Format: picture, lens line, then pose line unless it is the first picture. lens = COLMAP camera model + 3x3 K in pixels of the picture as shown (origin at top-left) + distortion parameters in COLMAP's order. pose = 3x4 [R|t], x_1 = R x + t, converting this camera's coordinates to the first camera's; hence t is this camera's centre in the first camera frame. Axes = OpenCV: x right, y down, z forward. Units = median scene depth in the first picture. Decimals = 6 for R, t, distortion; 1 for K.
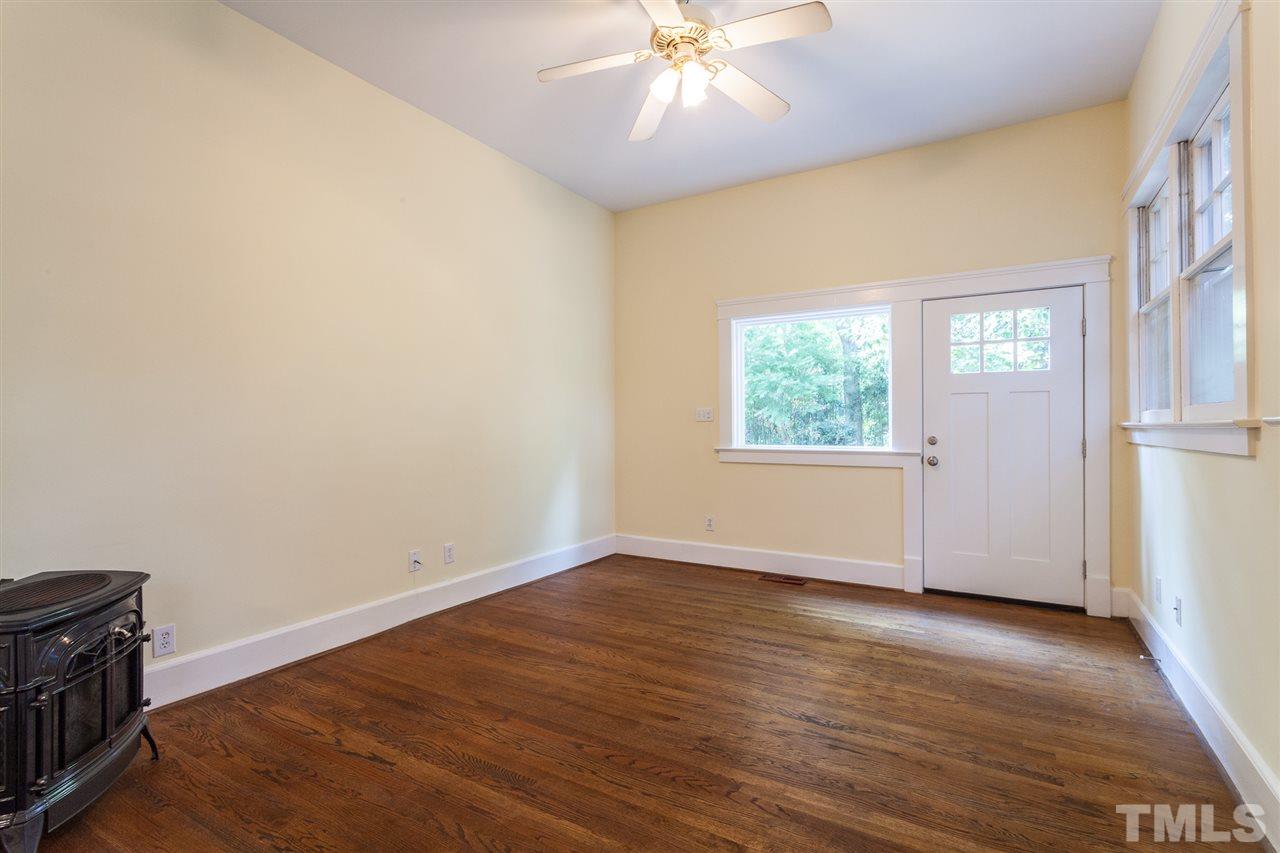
lens RADIAL K [[621.4, 0, 629.2], [0, 621.4, 421.5], [0, 0, 1]] dist [0.001737, -0.000480]
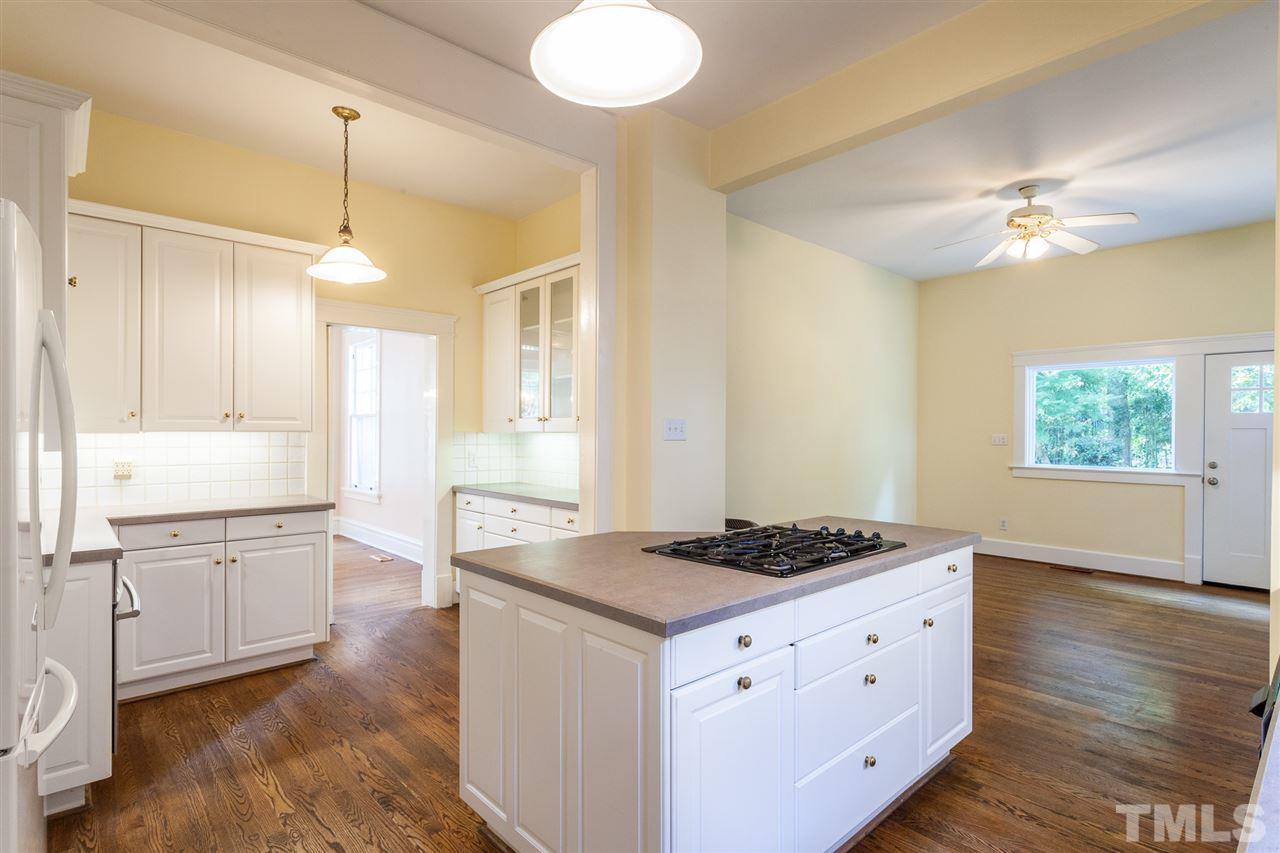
lens RADIAL K [[621.4, 0, 652.4], [0, 621.4, 434.7], [0, 0, 1]] dist [0.001737, -0.000480]
pose [[0.957260, 0.011873, -0.288984, -0.073824], [-0.010678, 0.999927, 0.005710, -0.008172], [0.289031, -0.002380, 0.957317, -0.167559]]
